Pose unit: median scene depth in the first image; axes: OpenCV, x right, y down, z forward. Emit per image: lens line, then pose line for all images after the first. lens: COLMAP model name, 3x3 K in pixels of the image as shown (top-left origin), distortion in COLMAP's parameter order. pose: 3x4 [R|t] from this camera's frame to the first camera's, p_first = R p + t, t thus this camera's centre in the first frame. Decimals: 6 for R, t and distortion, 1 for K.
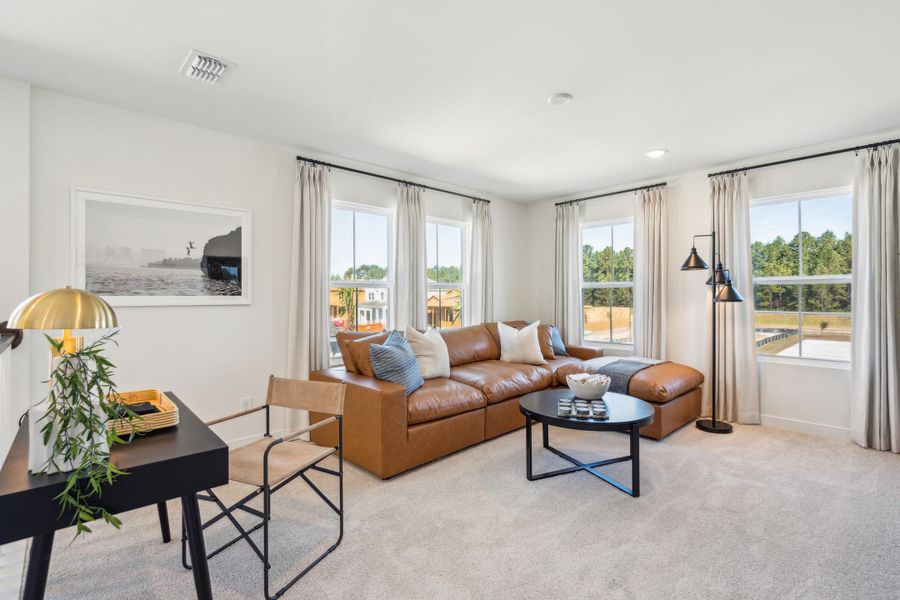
lens RADIAL K [[410.3, 0, 456.6], [0, 410.3, 296.5], [0, 0, 1]] dist [-0.011448, 0.002181]
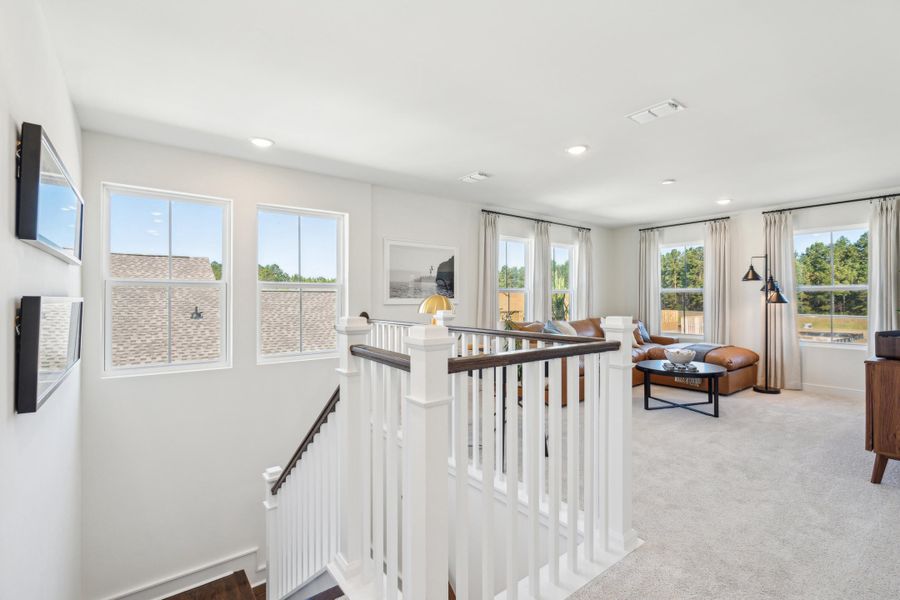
lens RADIAL K [[410.3, 0, 447.0], [0, 410.3, 298.2], [0, 0, 1]] dist [-0.011448, 0.002181]
pose [[0.994304, 0.001611, -0.106568, -0.322460], [-0.001863, 0.999996, -0.002268, 0.001126], [0.106564, 0.002453, 0.994303, -0.525898]]
